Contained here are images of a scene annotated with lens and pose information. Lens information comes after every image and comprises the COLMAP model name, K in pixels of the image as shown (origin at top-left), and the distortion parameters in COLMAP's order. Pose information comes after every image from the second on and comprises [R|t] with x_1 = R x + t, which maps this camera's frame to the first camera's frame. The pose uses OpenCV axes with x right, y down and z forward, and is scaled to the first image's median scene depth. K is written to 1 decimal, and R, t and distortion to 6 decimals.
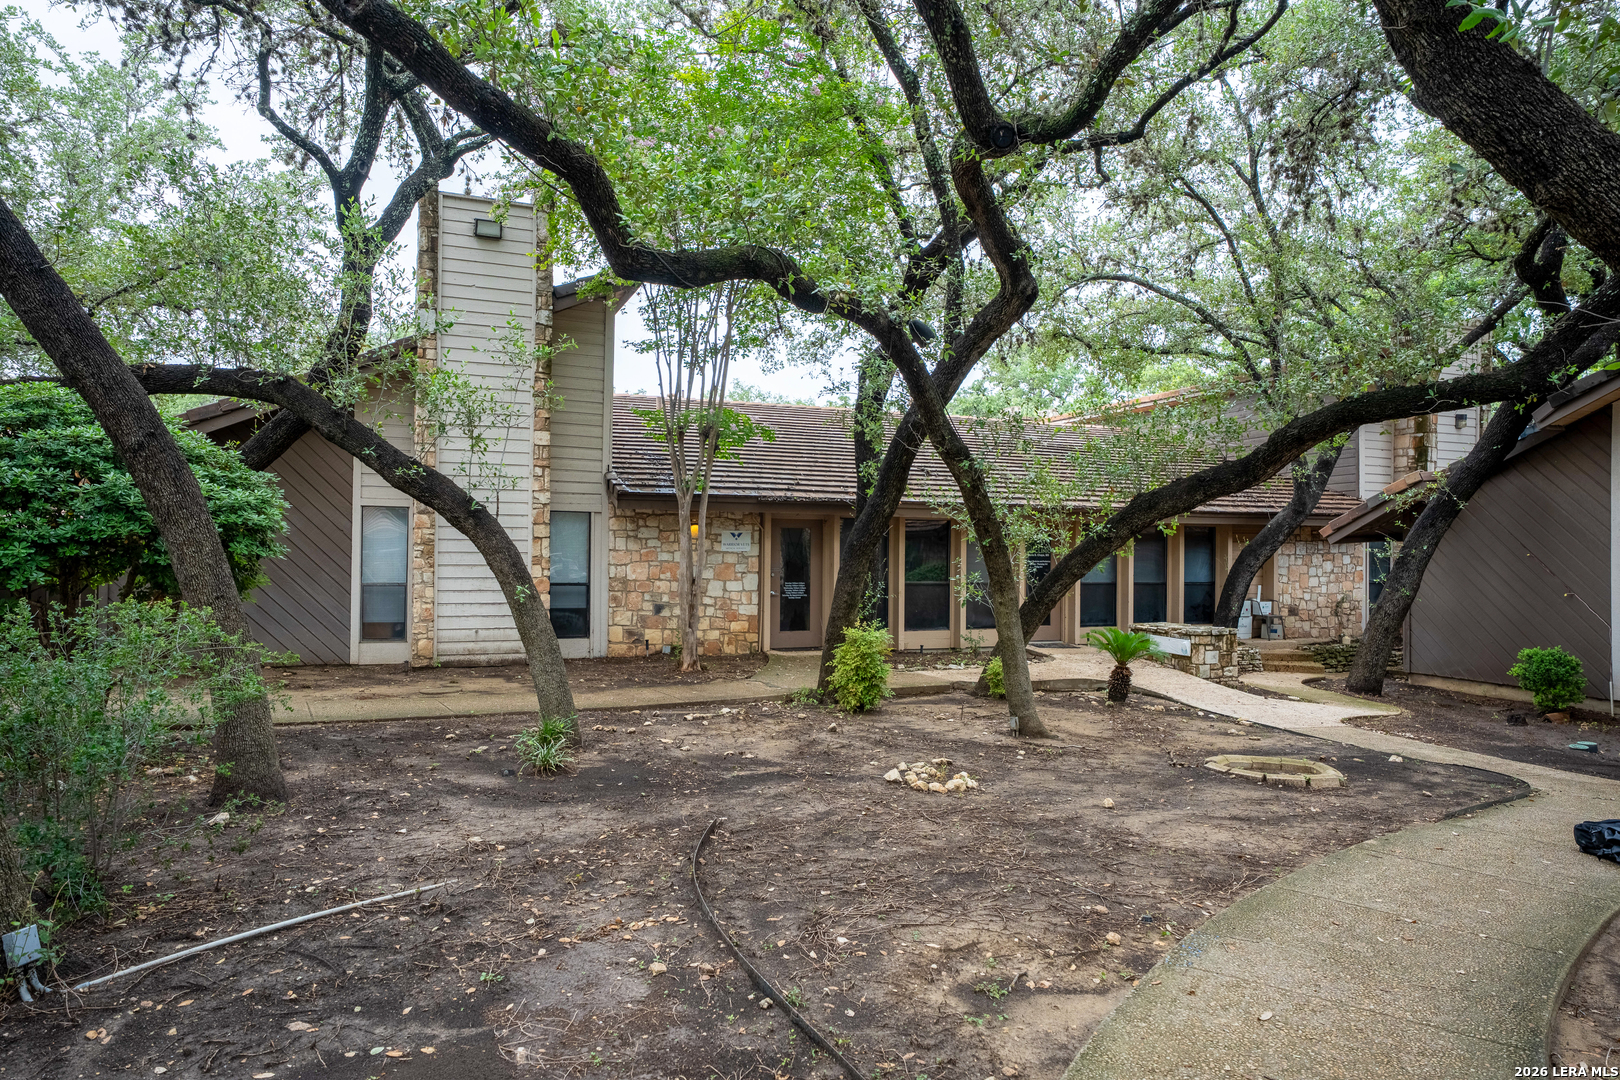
lens RADIAL K [[911.5, 0, 805.0], [0, 911.5, 554.0], [0, 0, 1]] dist [0.005454, 0.000294]
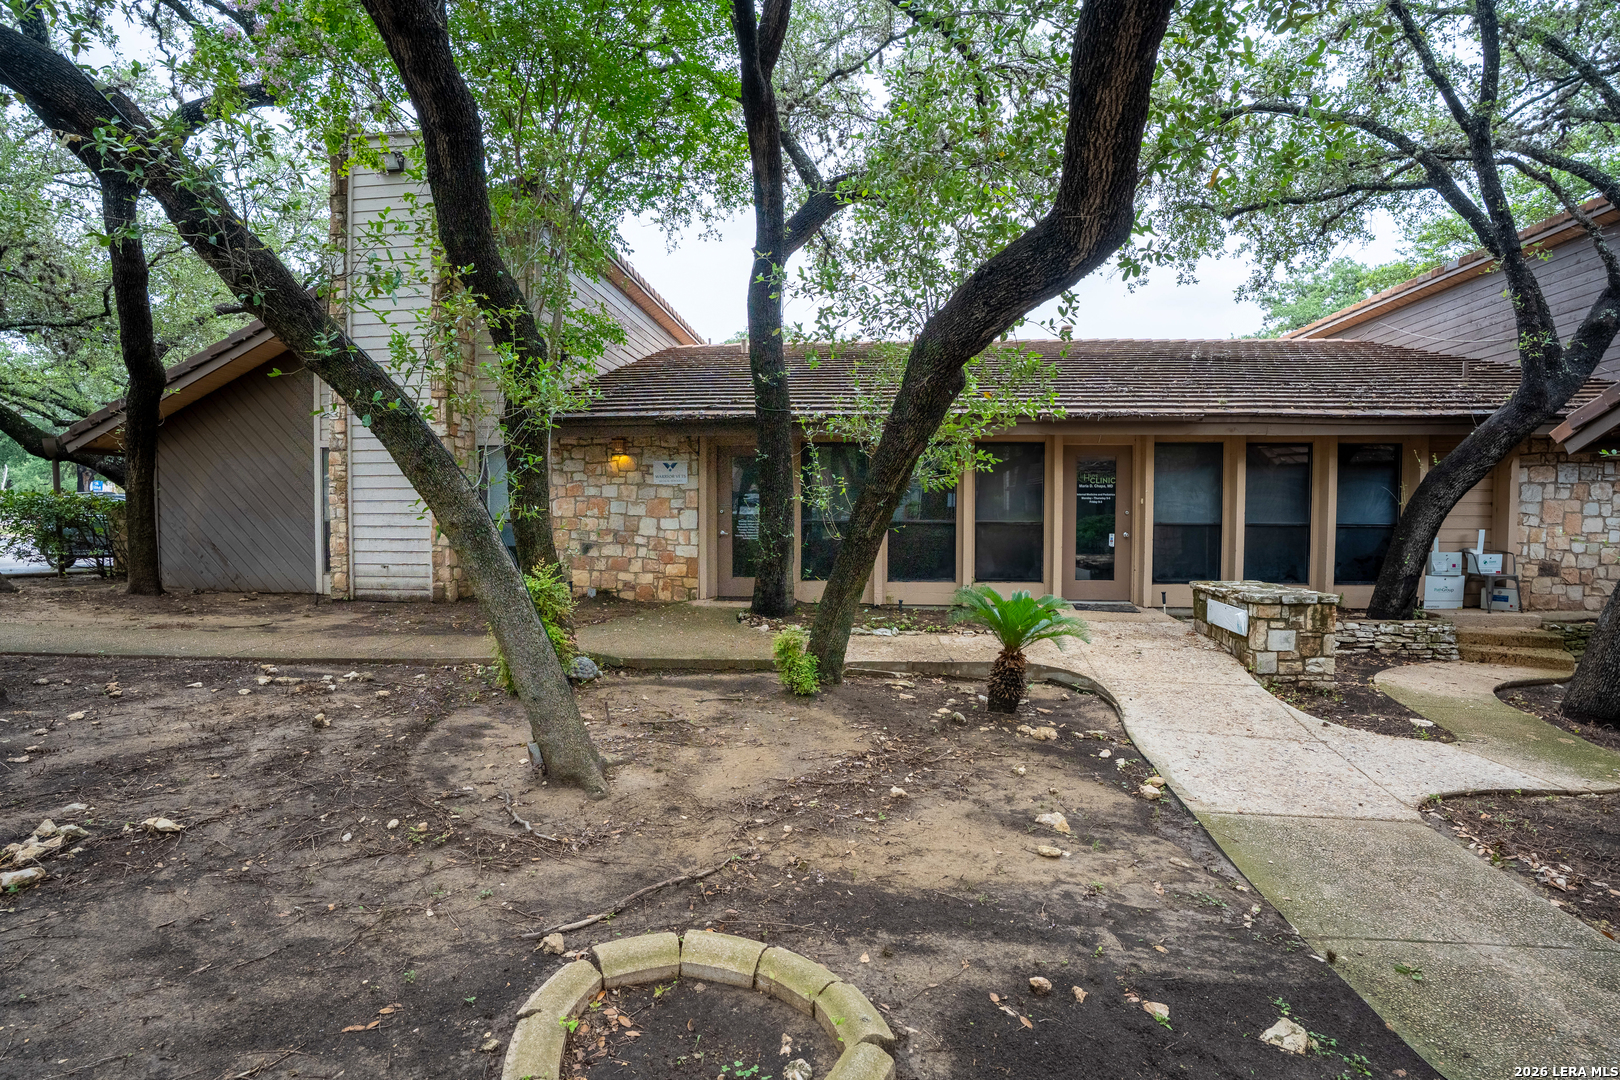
lens RADIAL K [[742.2, 0, 811.2], [0, 742.2, 543.9], [0, 0, 1]] dist [-0.049262, 0.000417]
pose [[0.902514, 0.011993, -0.430494, 0.357590], [0.007003, 0.999071, 0.042516, 0.025062], [0.430604, -0.041386, 0.901592, 0.415126]]
